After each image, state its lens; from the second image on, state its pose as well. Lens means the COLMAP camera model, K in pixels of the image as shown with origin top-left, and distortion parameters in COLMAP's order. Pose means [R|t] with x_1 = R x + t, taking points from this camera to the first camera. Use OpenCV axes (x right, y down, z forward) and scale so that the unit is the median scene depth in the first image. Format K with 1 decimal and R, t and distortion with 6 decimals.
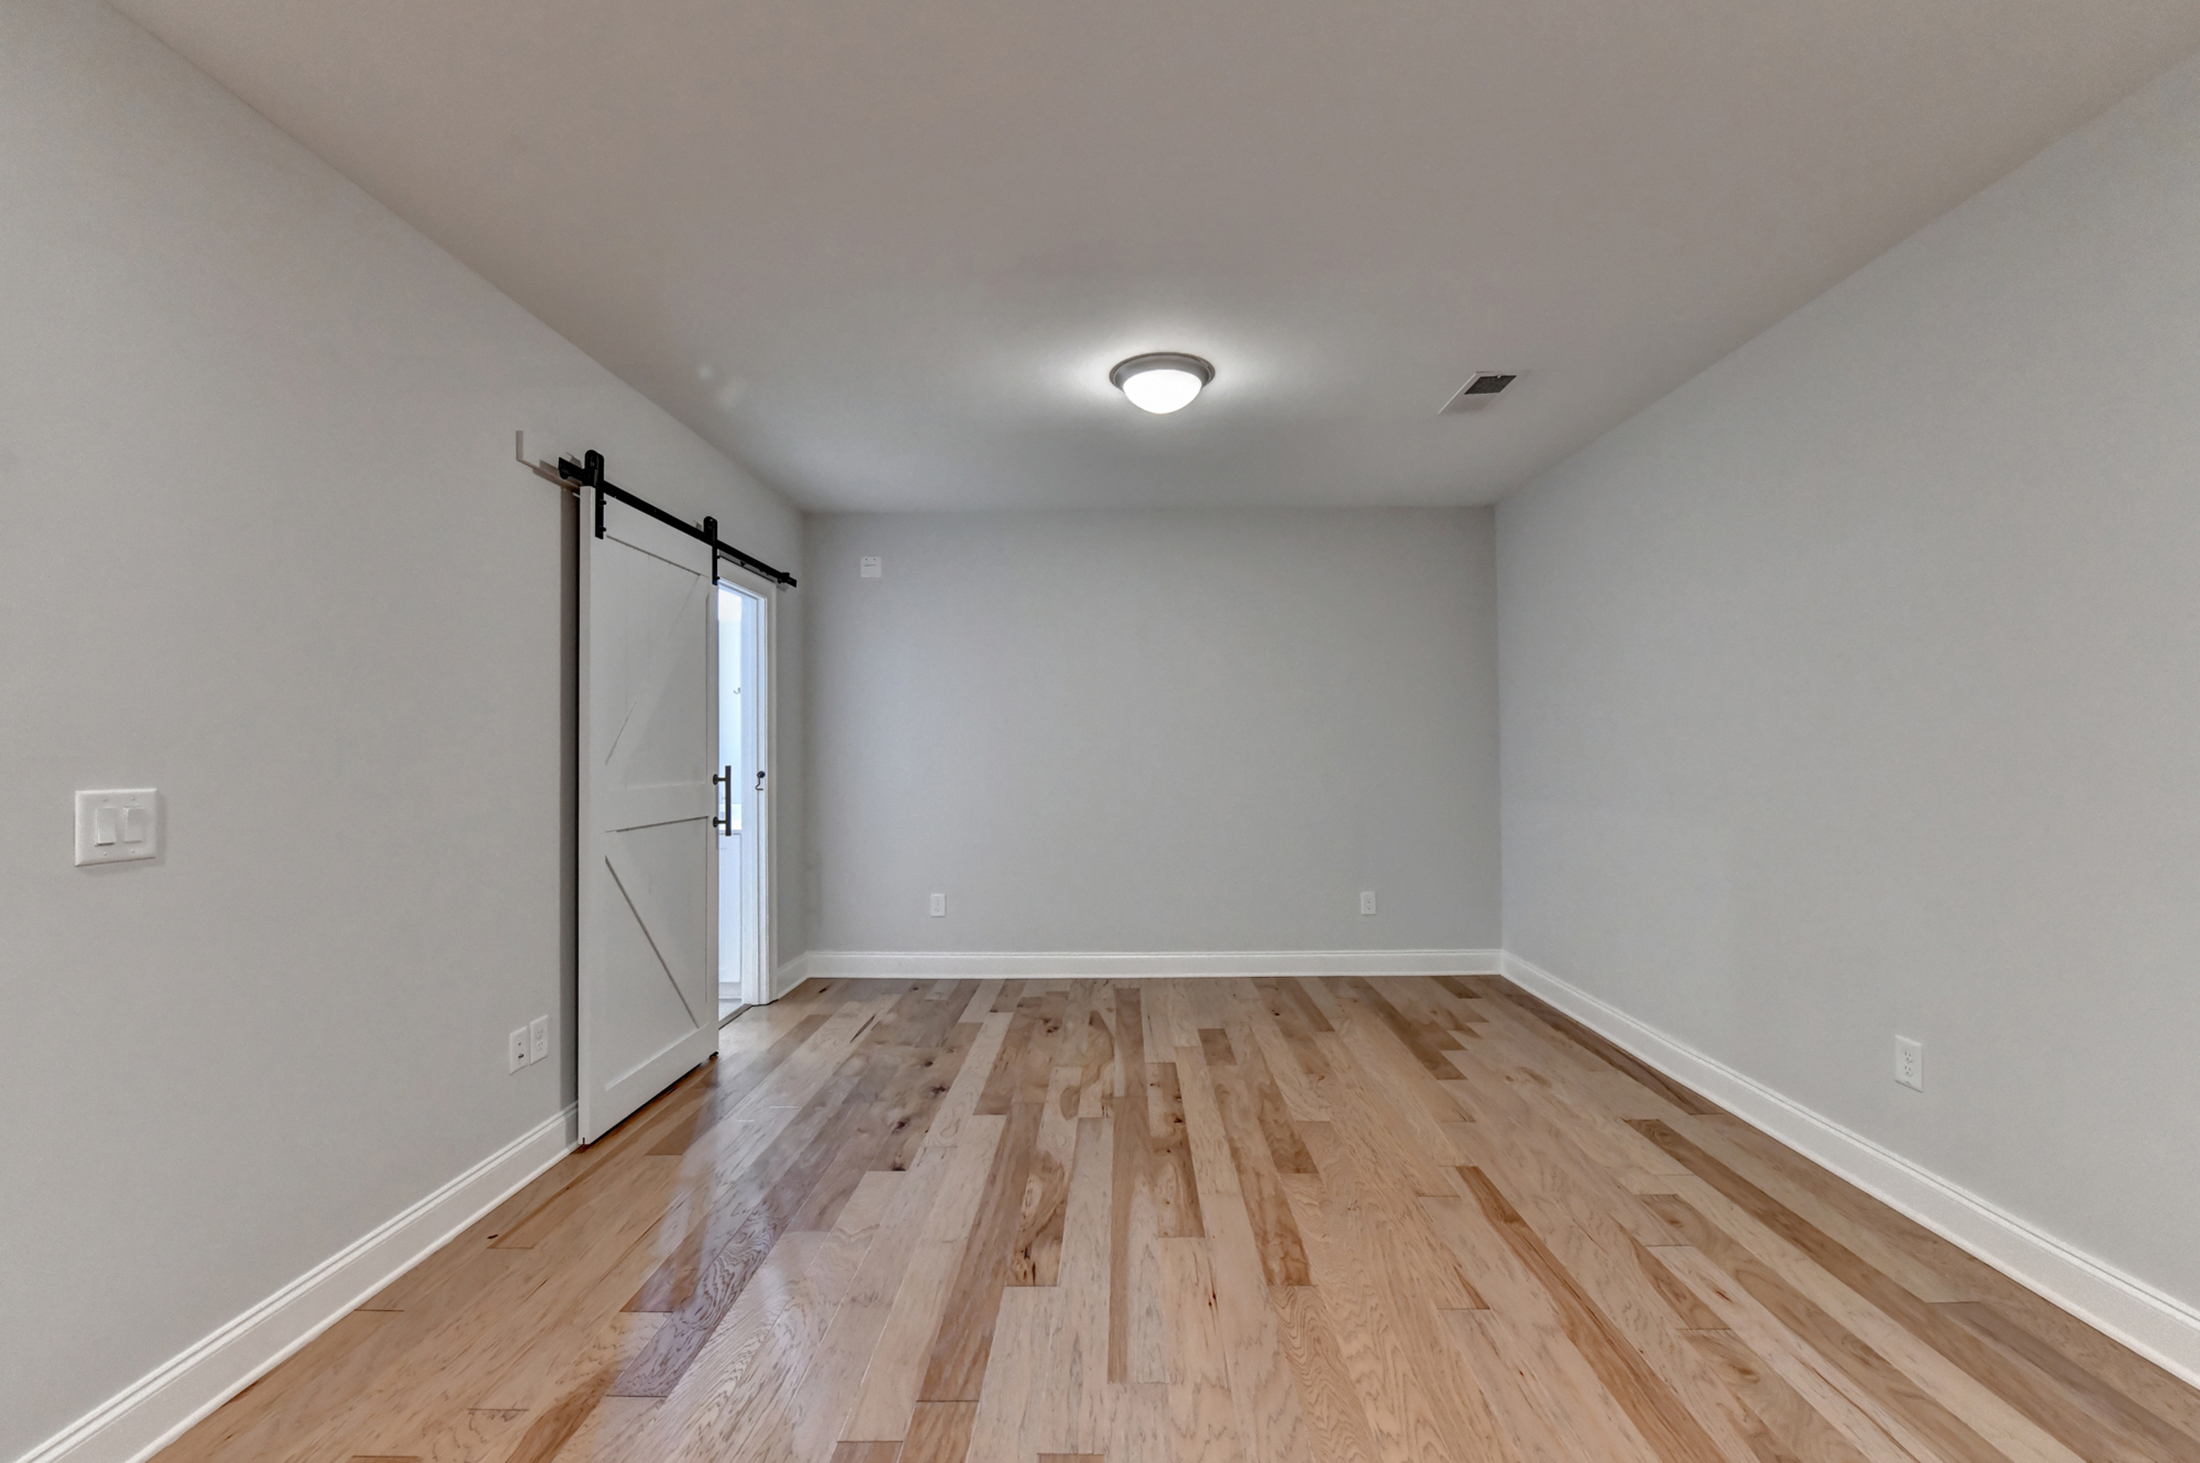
lens RADIAL K [[898.2, 0, 1122.0], [0, 898.2, 728.5], [0, 0, 1]] dist [-0.005760, -0.000759]
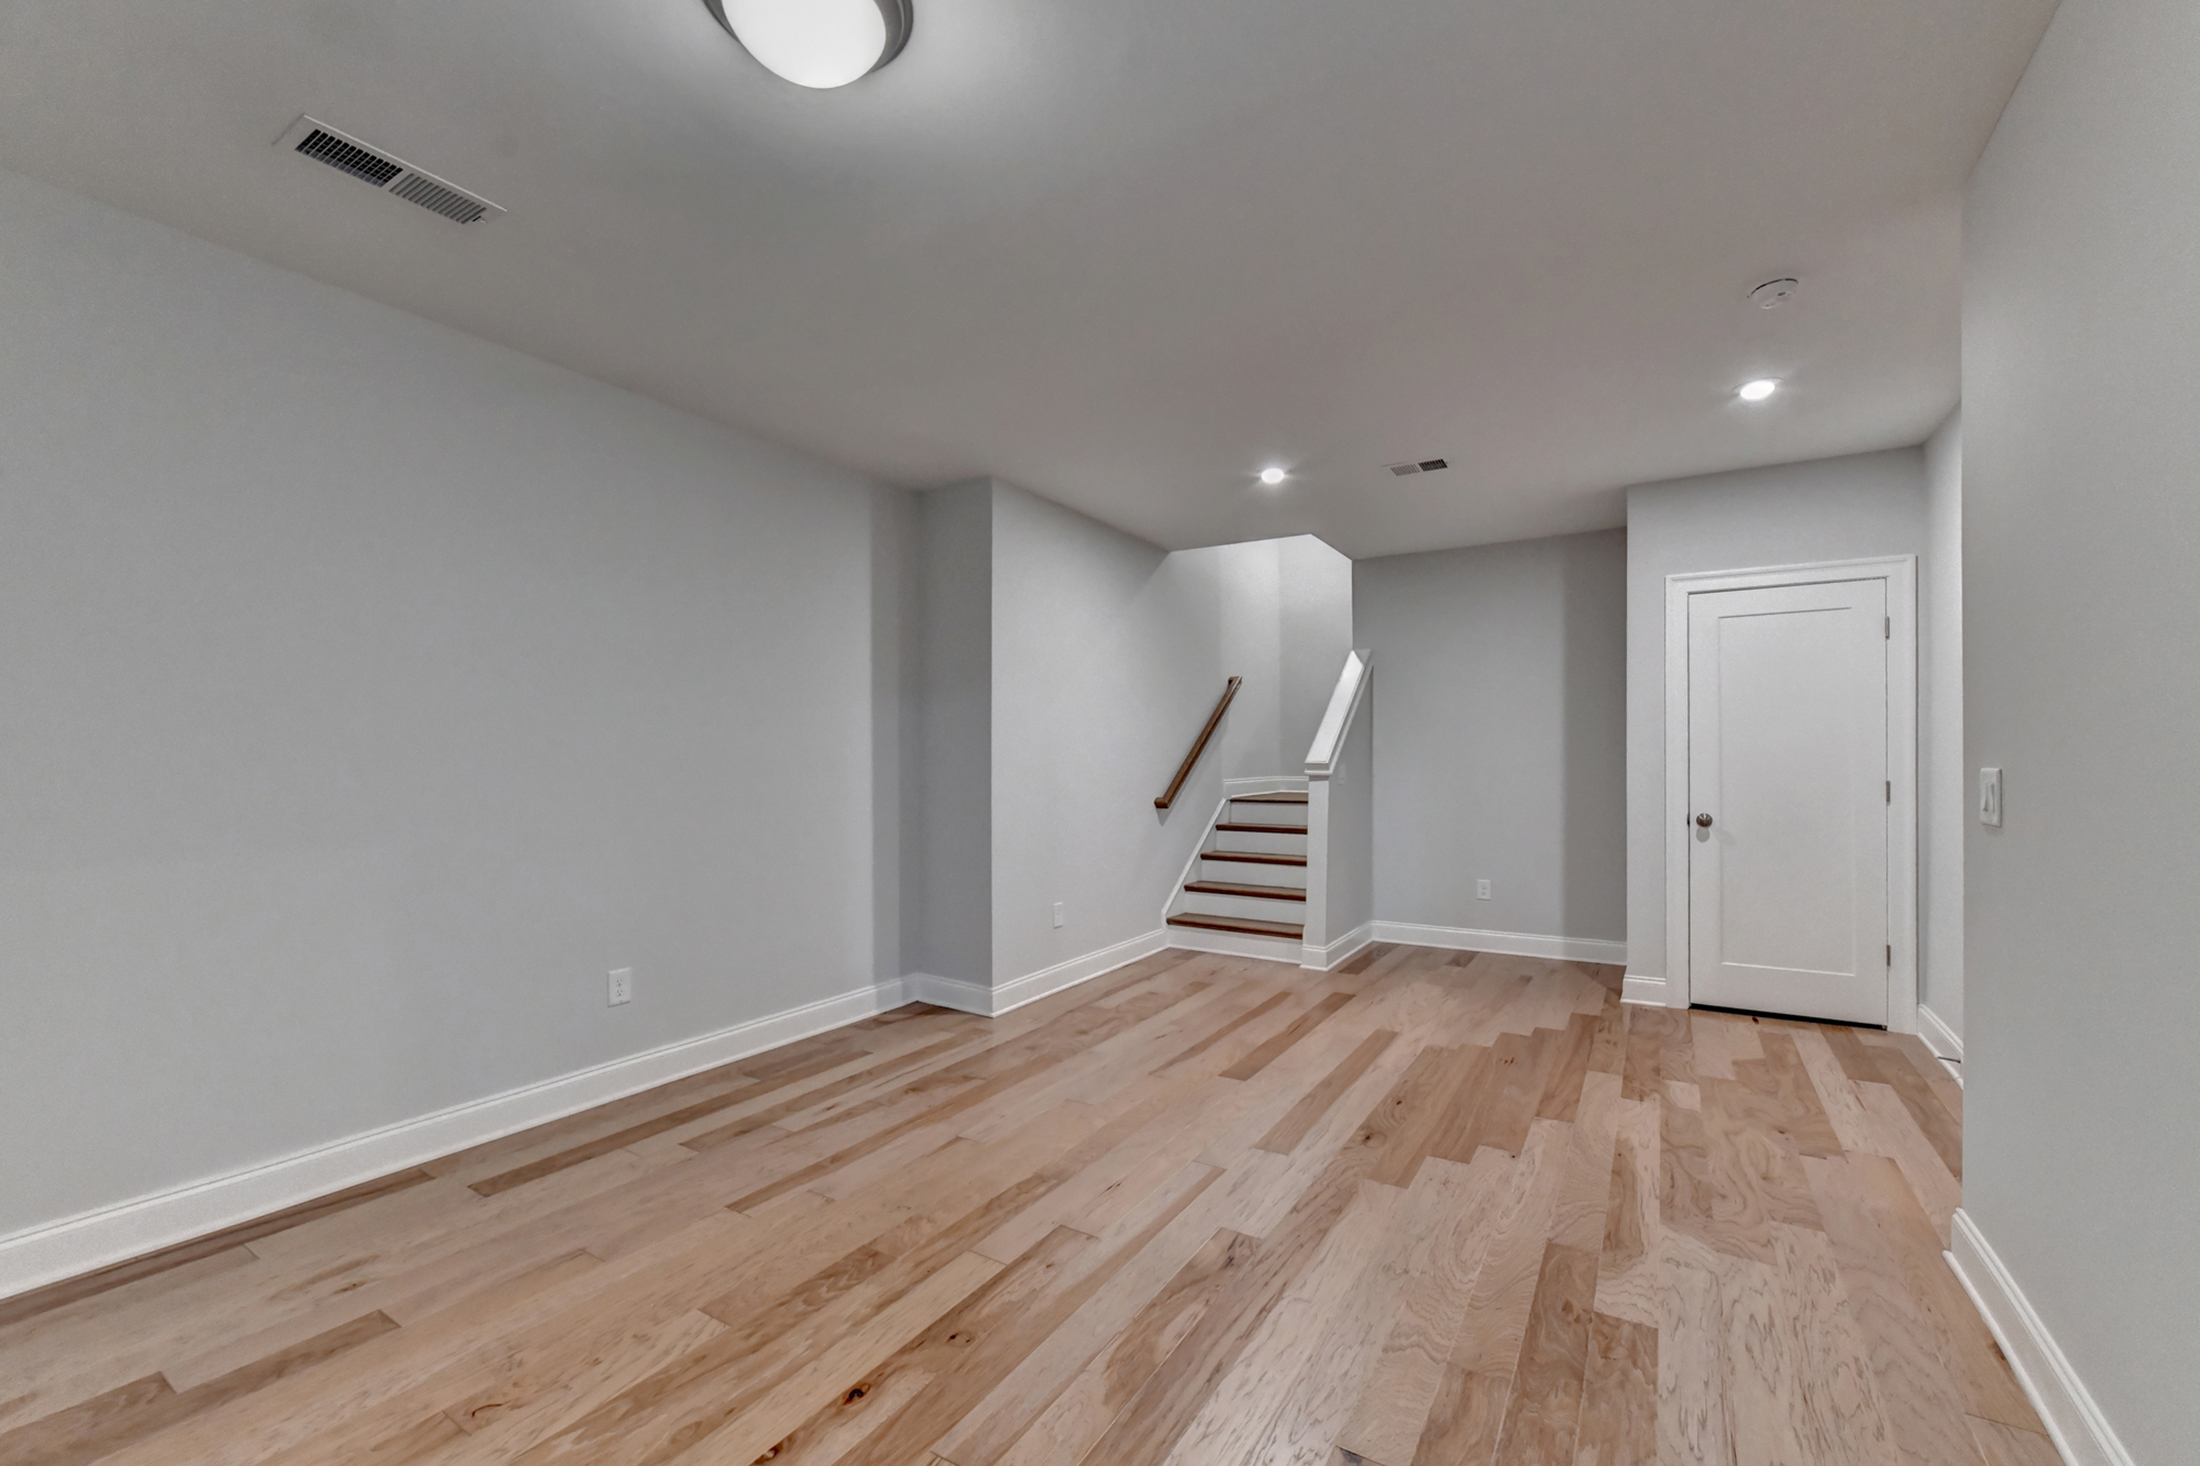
lens RADIAL K [[893.6, 0, 1101.2], [0, 893.6, 751.0], [0, 0, 1]] dist [-0.002750, -0.001146]
pose [[-0.846989, 0.016826, 0.531344, -0.475785], [-0.001286, 0.999431, -0.033698, 0.057959], [-0.531609, -0.029225, -0.846486, 1.771728]]
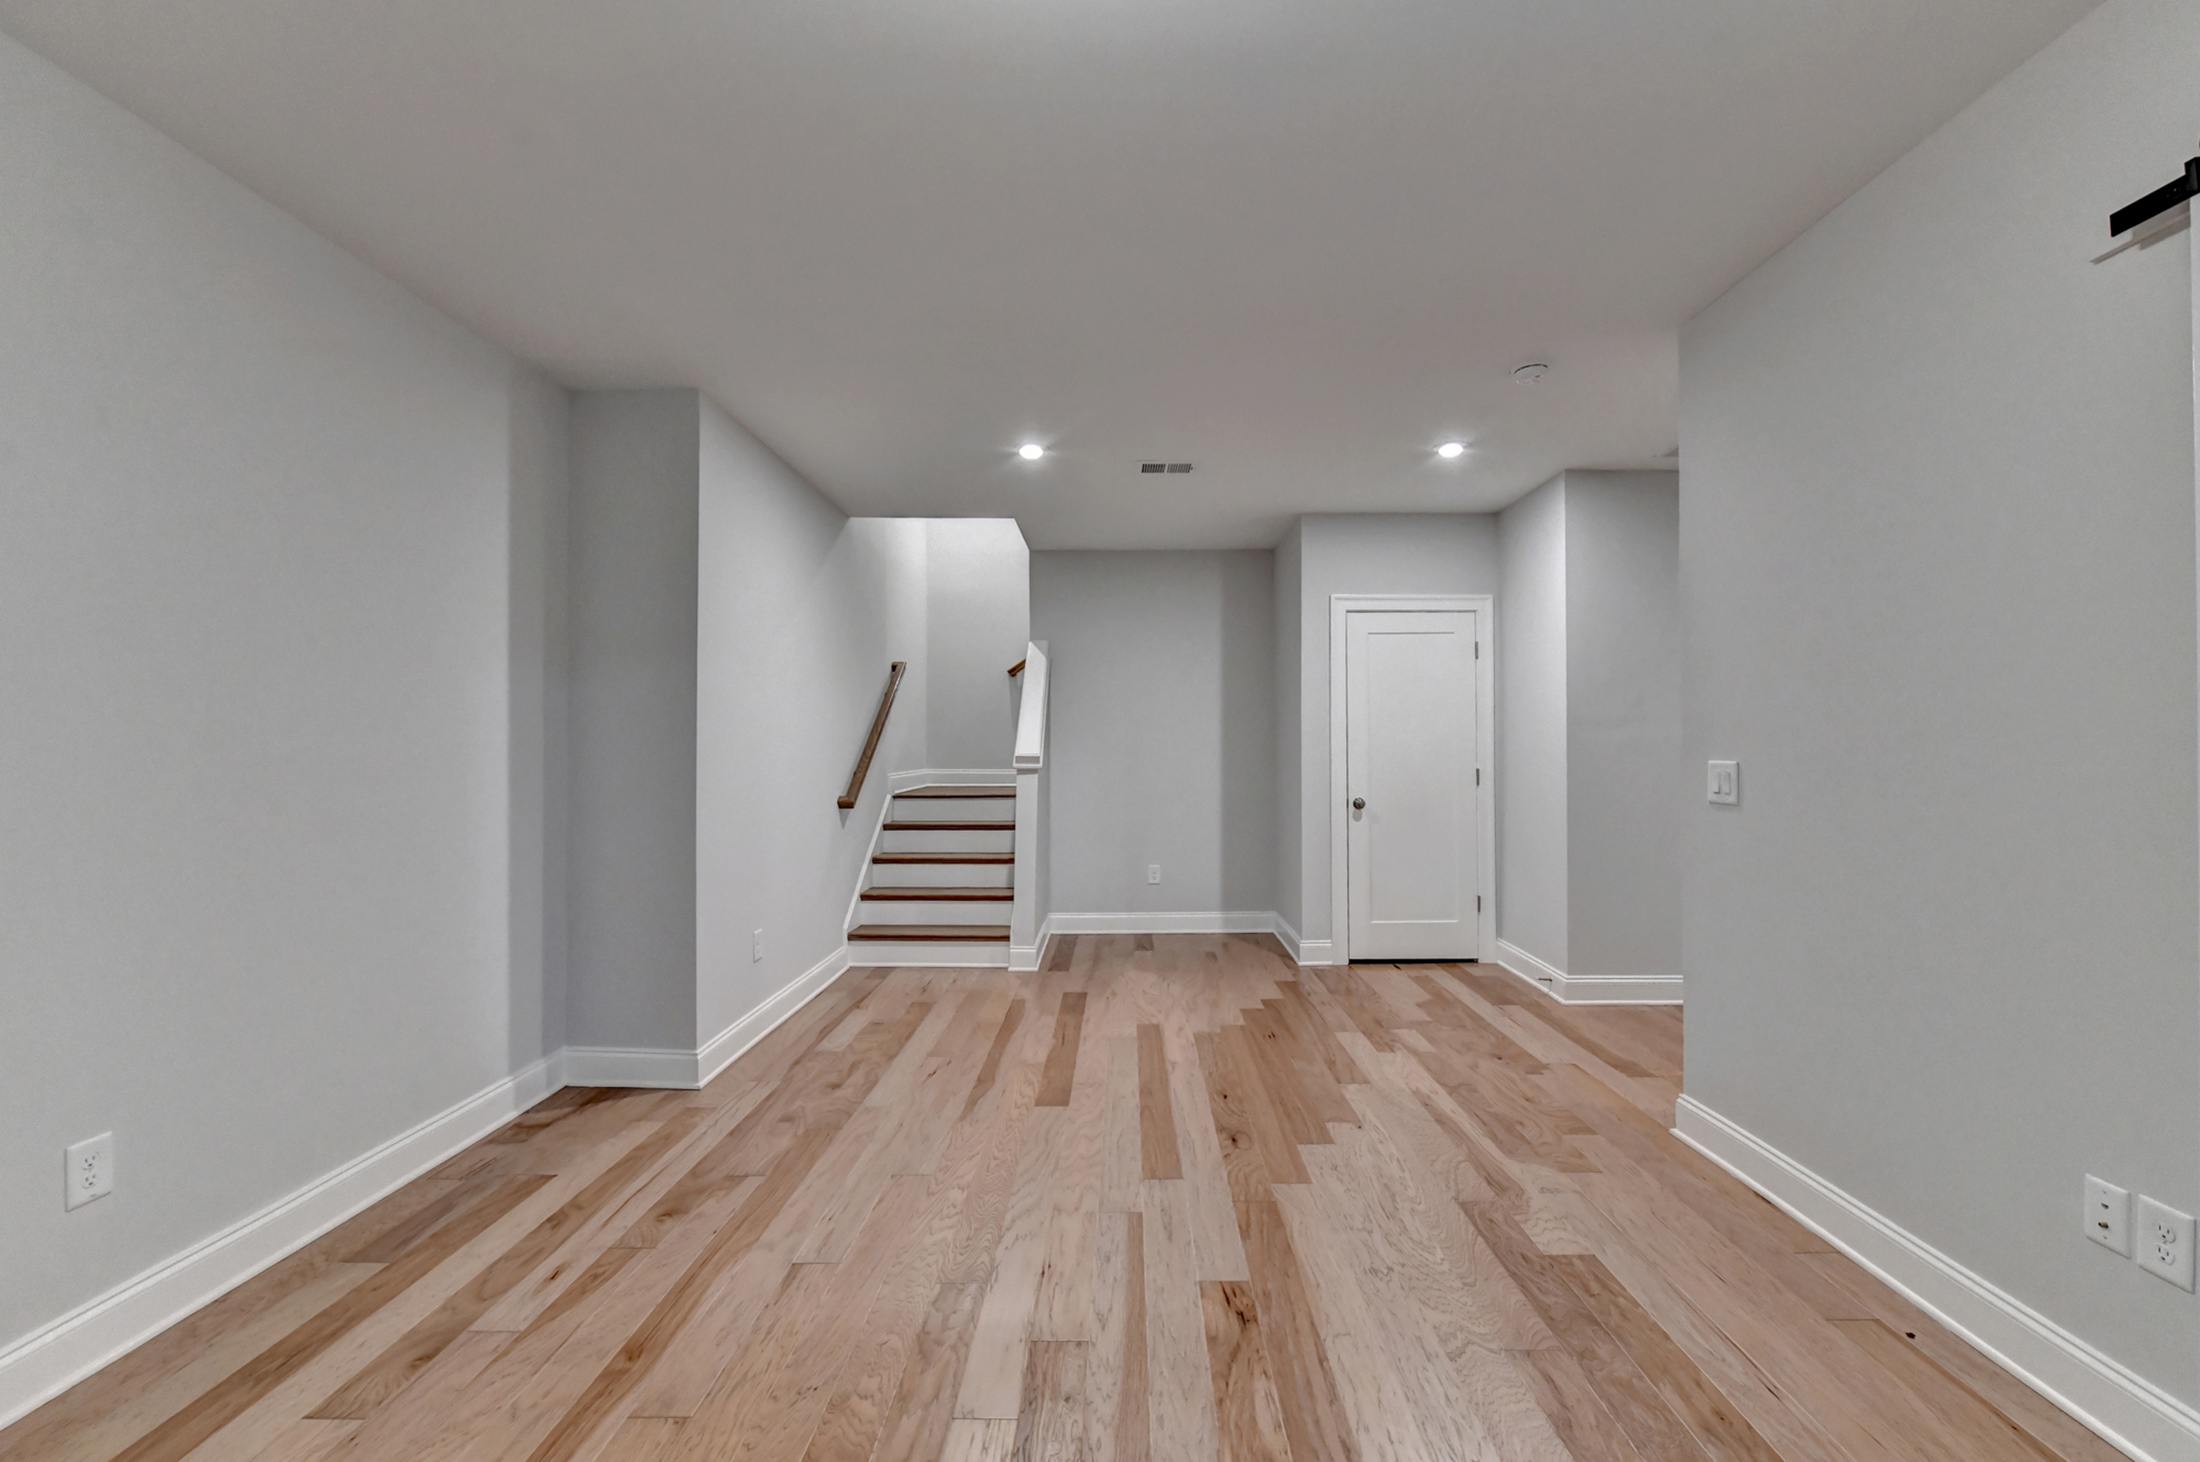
lens RADIAL K [[898.2, 0, 1119.4], [0, 898.2, 734.1], [0, 0, 1]] dist [-0.005760, -0.000759]
pose [[-0.999894, 0.012519, 0.007416, -0.000447], [0.012231, 0.999211, -0.037785, 0.044457], [-0.007883, -0.037690, -0.999258, 1.754854]]
